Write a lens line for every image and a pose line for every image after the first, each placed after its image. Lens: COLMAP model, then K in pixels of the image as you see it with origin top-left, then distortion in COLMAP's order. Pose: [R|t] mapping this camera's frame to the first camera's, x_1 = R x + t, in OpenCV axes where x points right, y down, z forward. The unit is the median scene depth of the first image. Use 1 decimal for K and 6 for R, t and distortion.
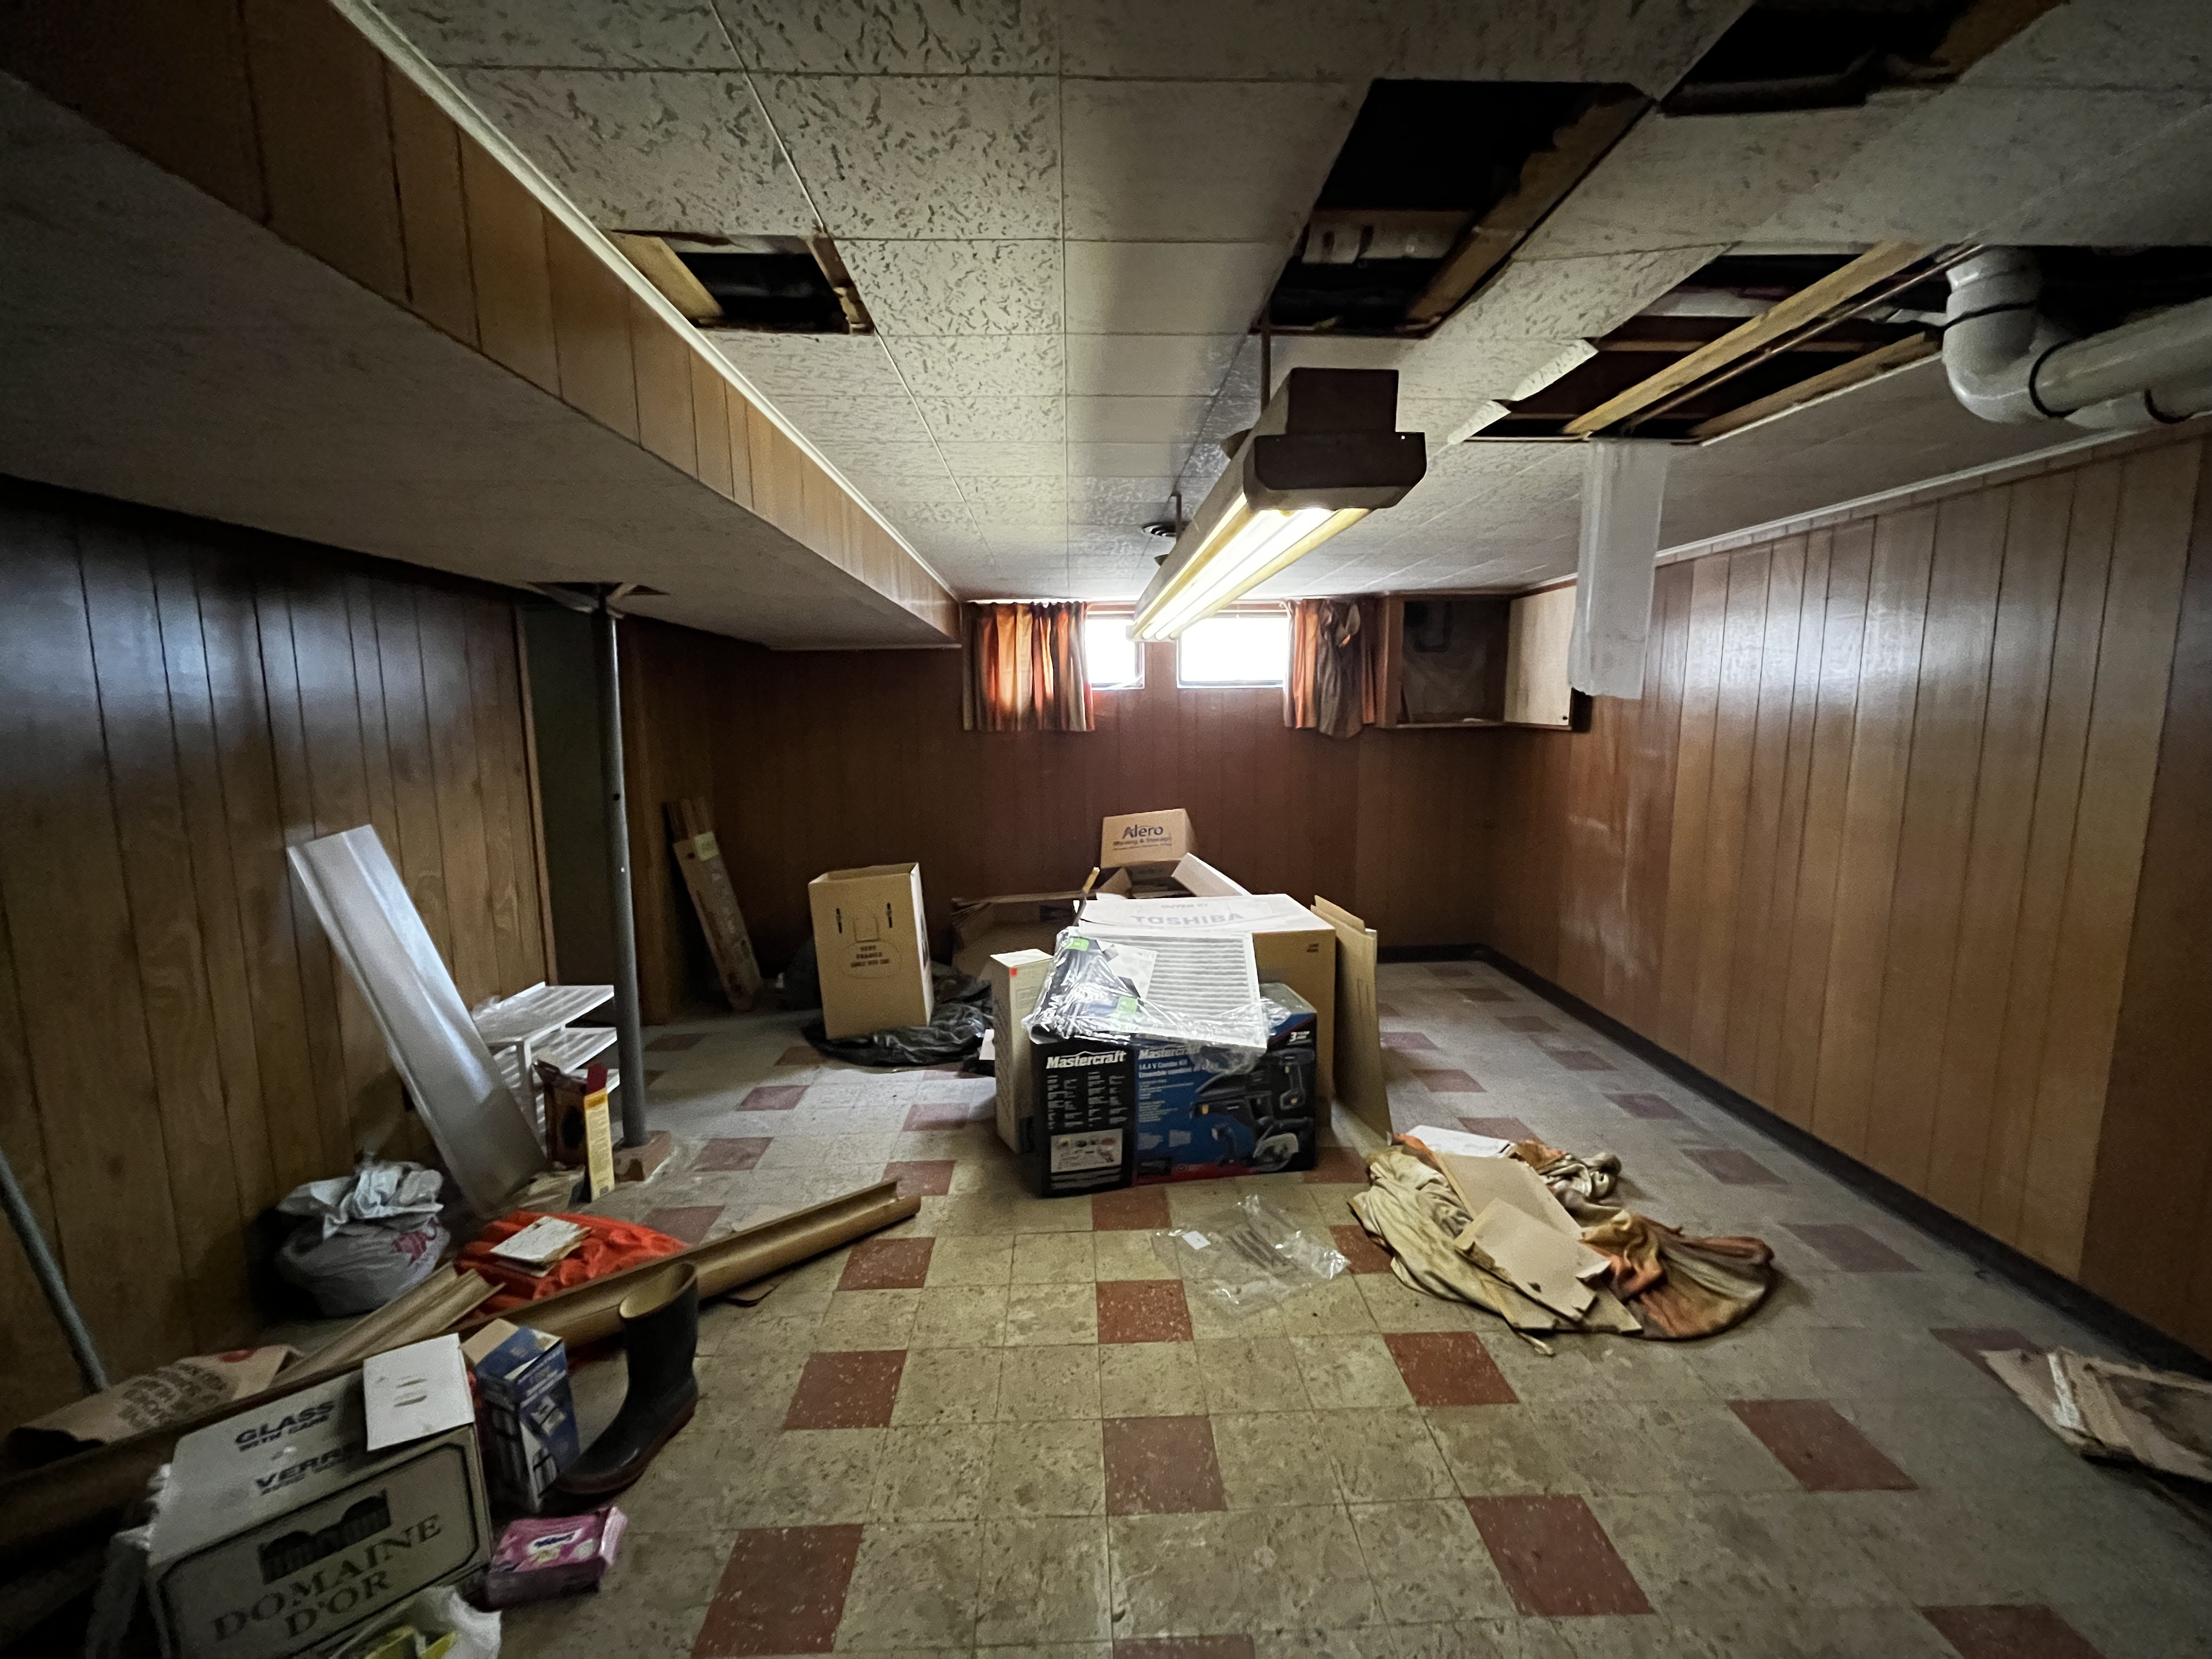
lens RADIAL K [[897.1, 0, 1091.0], [0, 897.1, 824.3], [0, 0, 1]] dist [-0.001791, 0.000268]
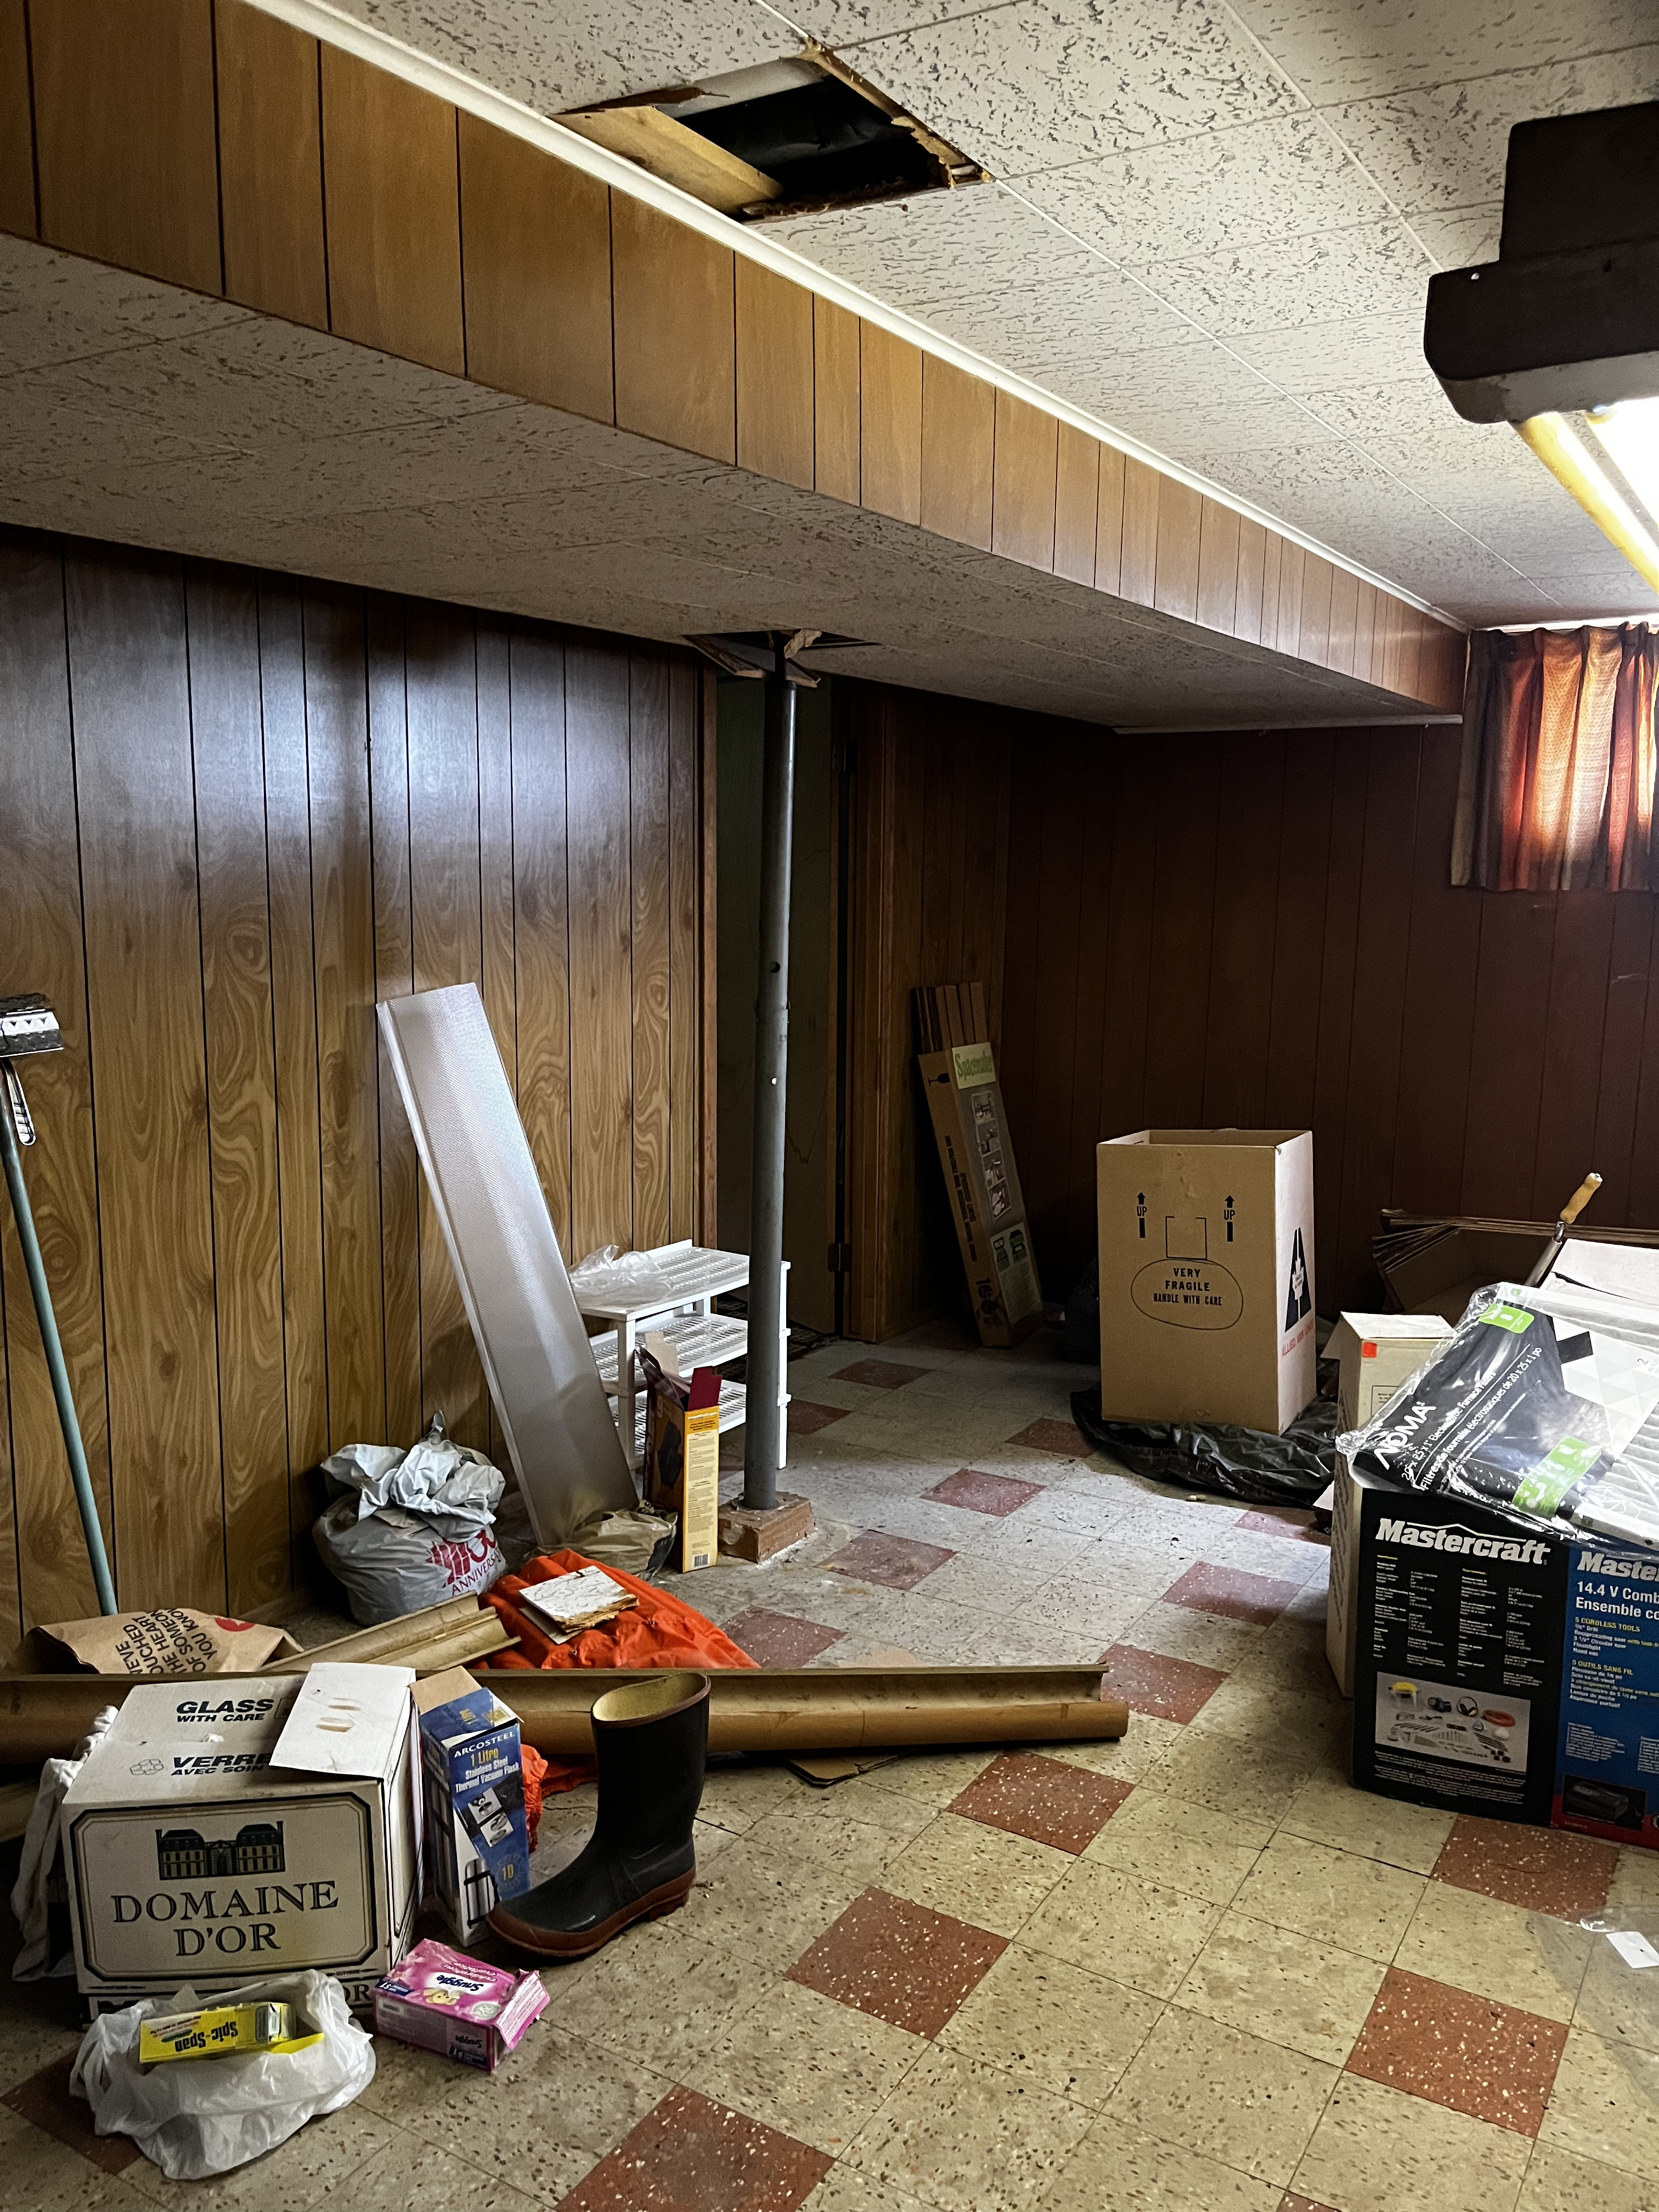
lens RADIAL K [[1676.3, 0, 829.5], [0, 1676.3, 1106.0], [0, 0, 1]] dist [0.061927, -0.065613]
pose [[0.833410, 0.104909, -0.542607, 0.202888], [-0.091478, 0.994461, 0.051766, 0.003430], [0.545032, 0.006494, 0.838390, 0.012408]]
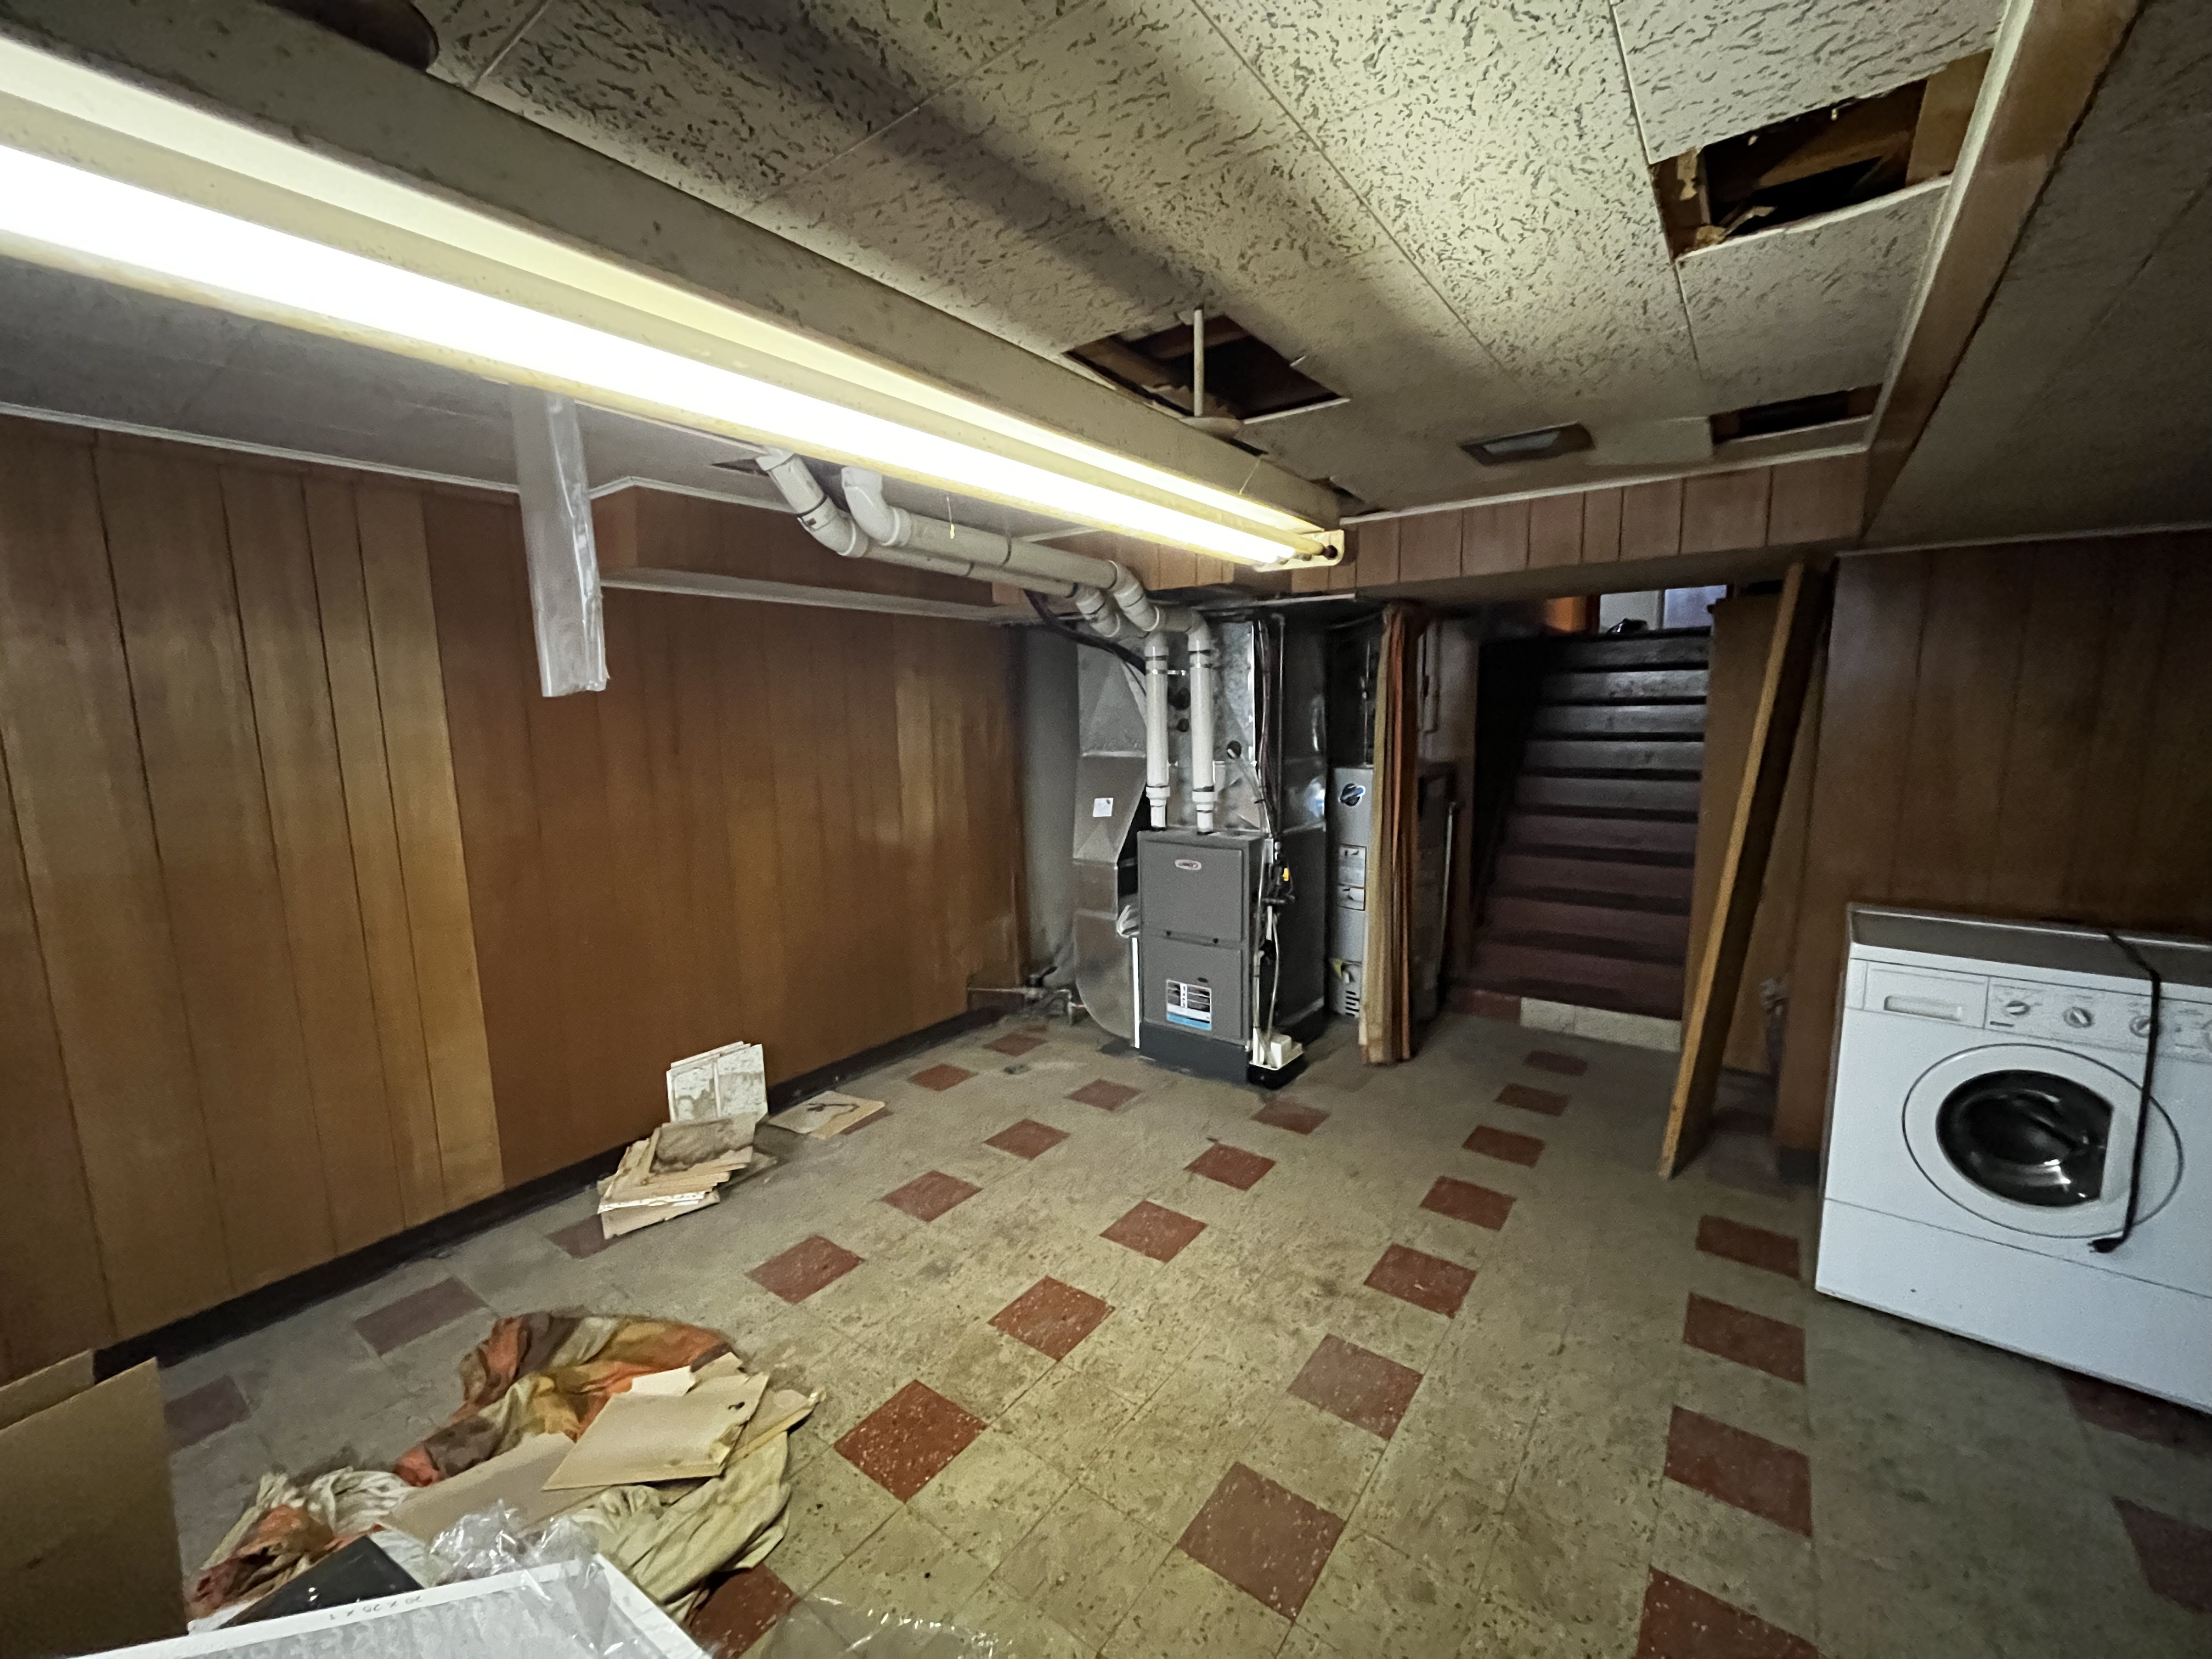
lens RADIAL K [[897.1, 0, 1091.0], [0, 897.1, 824.3], [0, 0, 1]] dist [-0.001791, 0.000268]
pose [[-0.781661, -0.061995, 0.620615, -0.221257], [0.106462, 0.967183, 0.230702, -0.148140], [-0.614550, 0.246403, -0.749409, 1.183142]]
